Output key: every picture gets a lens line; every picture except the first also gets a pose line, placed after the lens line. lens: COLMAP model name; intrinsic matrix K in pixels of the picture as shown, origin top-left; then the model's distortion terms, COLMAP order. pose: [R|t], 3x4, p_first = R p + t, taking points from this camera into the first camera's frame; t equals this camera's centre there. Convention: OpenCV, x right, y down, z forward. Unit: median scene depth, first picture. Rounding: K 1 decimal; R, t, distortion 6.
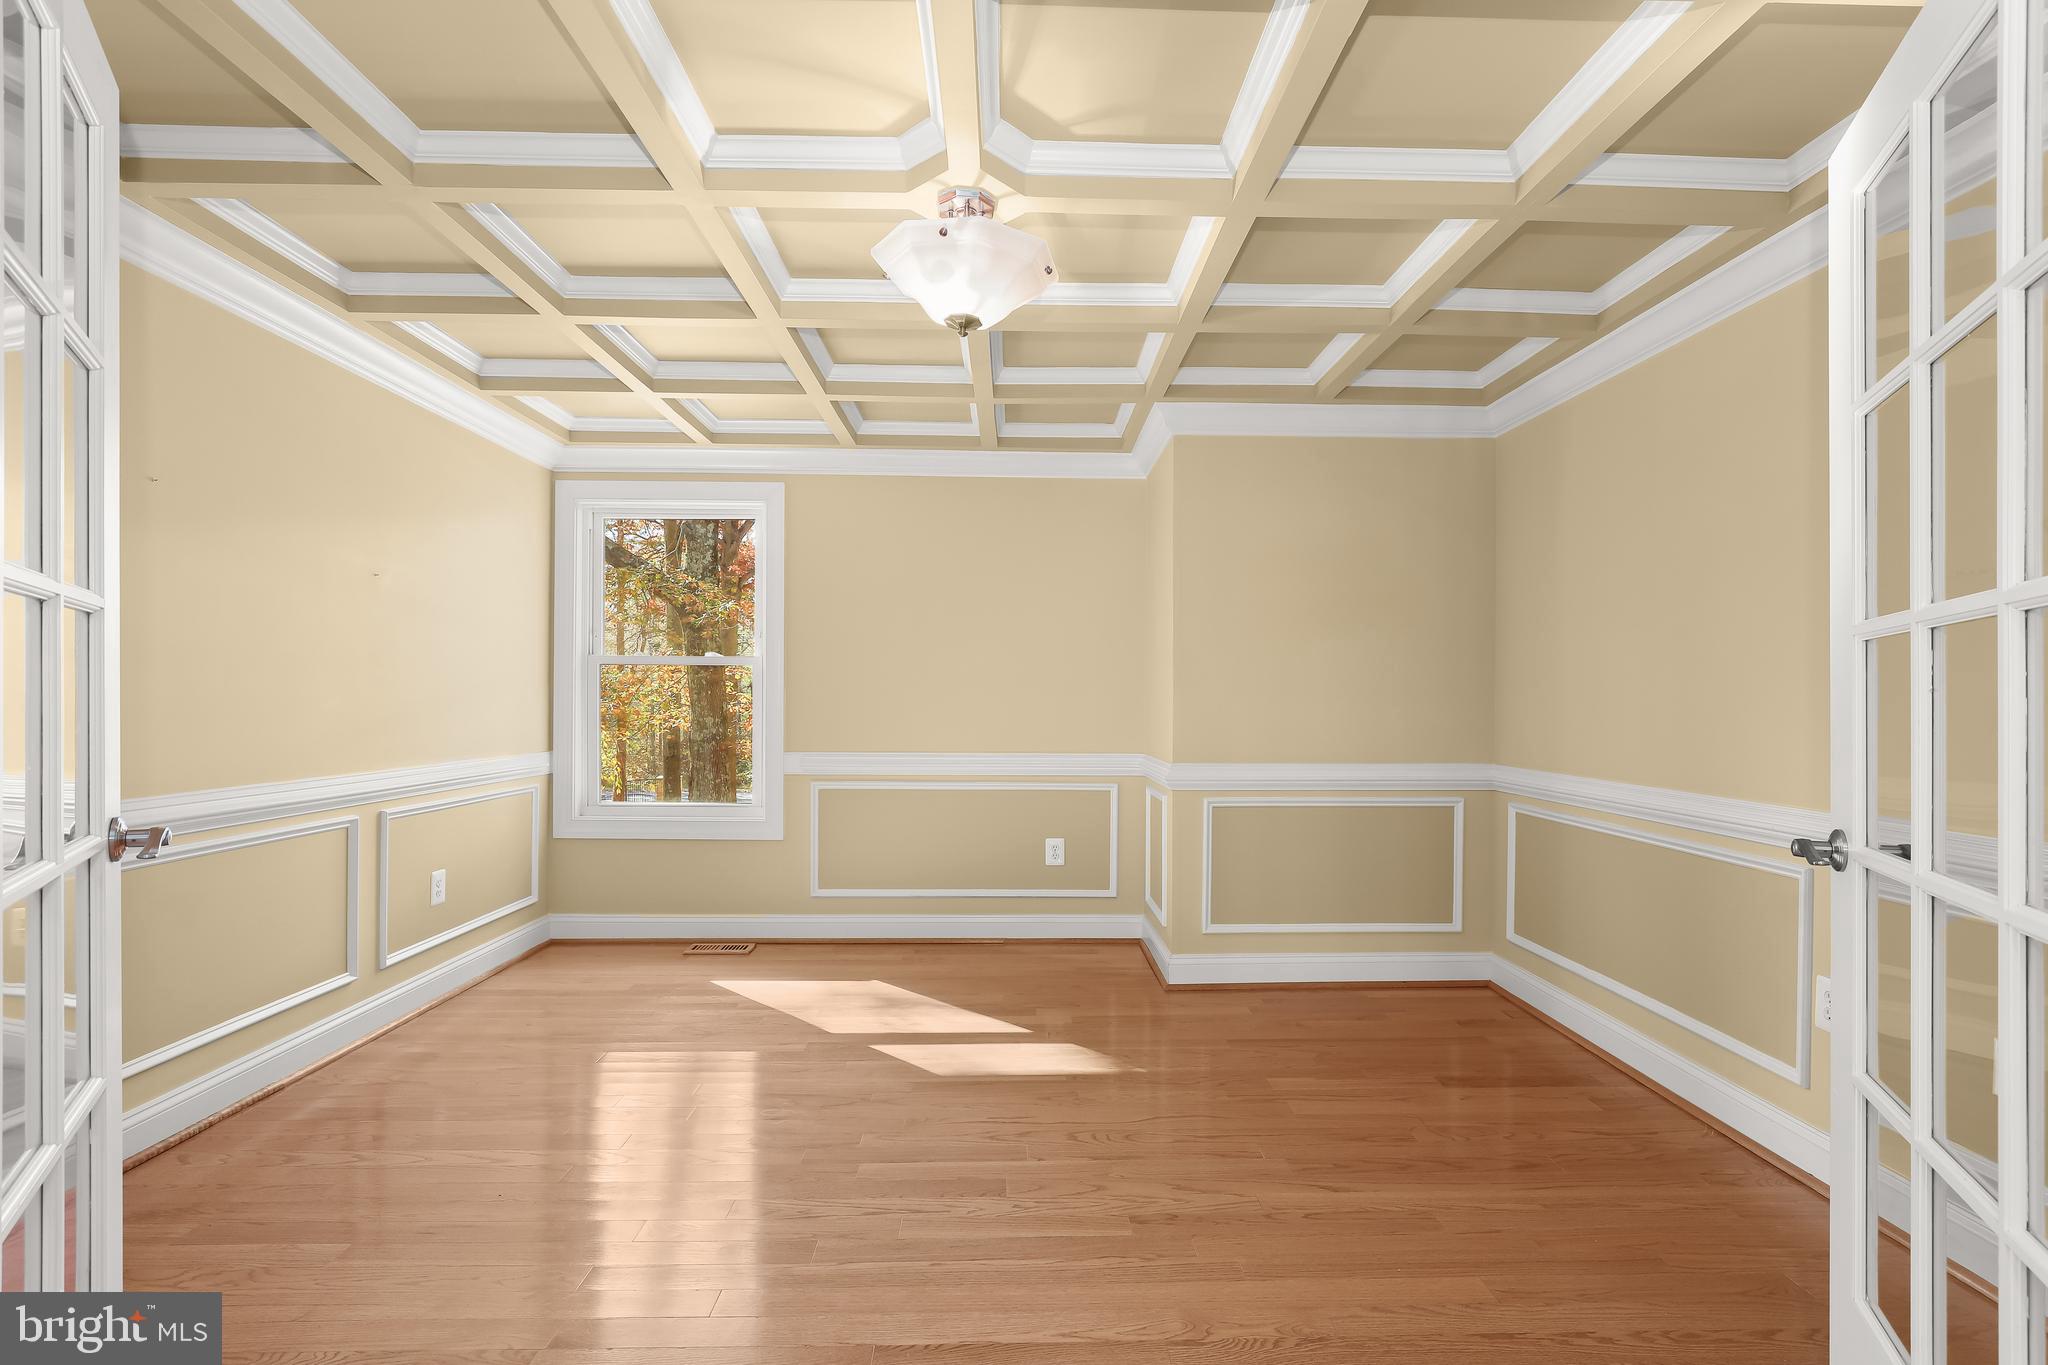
lens RADIAL K [[957.5, 0, 1042.6], [0, 957.5, 683.8], [0, 0, 1]] dist [-0.031098, 0.000530]
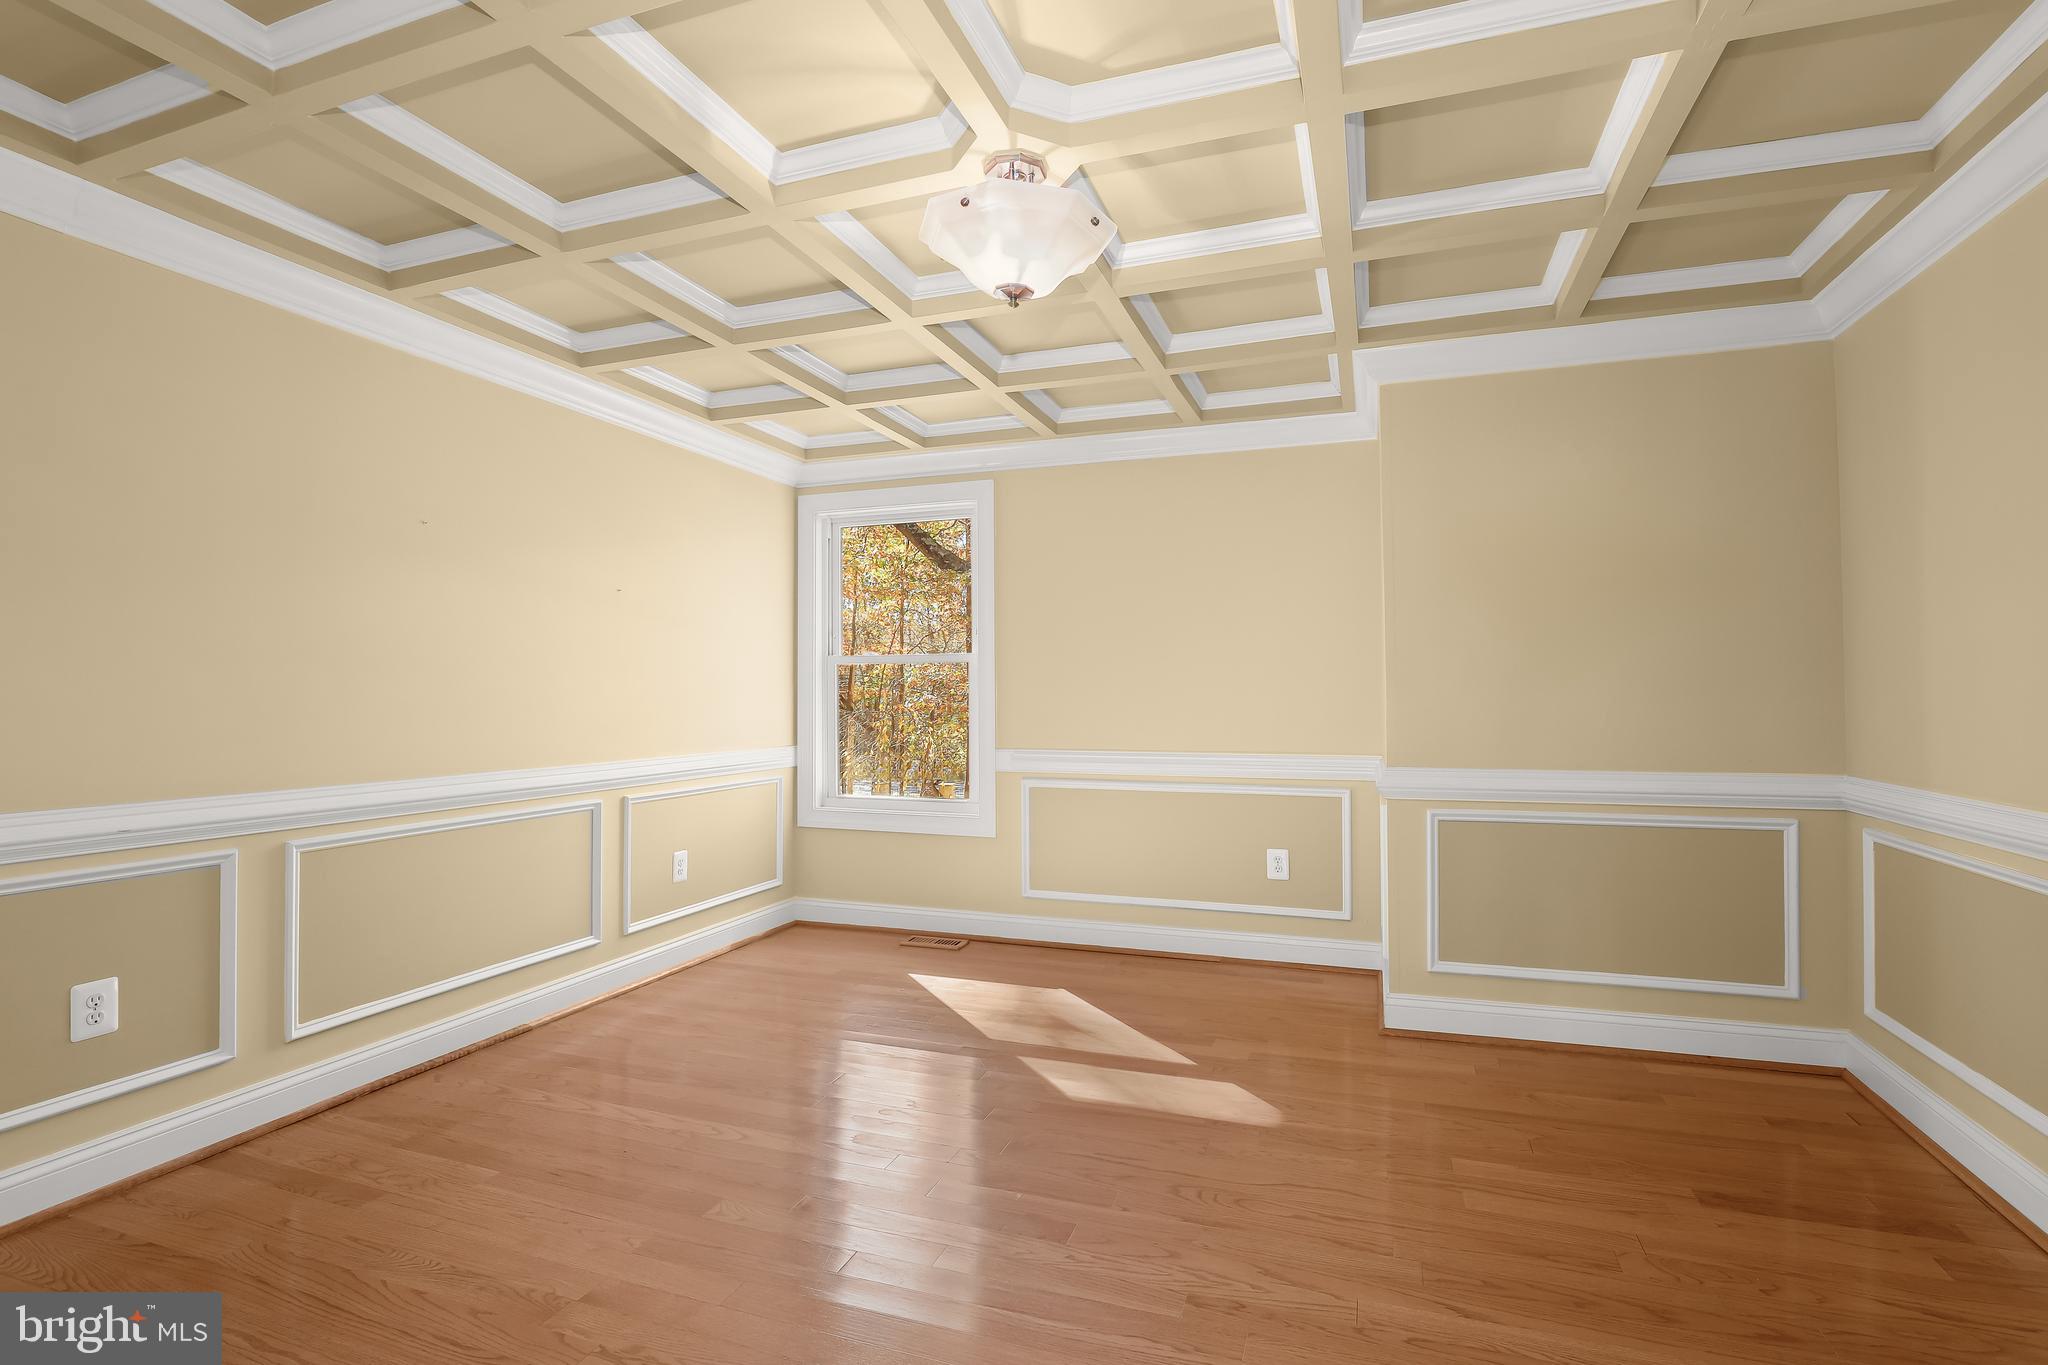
lens RADIAL K [[985.3, 0, 1017.4], [0, 985.3, 657.1], [0, 0, 1]] dist [-0.048867, 0.009268]
pose [[0.926230, -0.022248, -0.376302, 0.172963], [0.013782, 0.999588, -0.025175, 0.002327], [0.376707, 0.018131, 0.926155, 0.072220]]
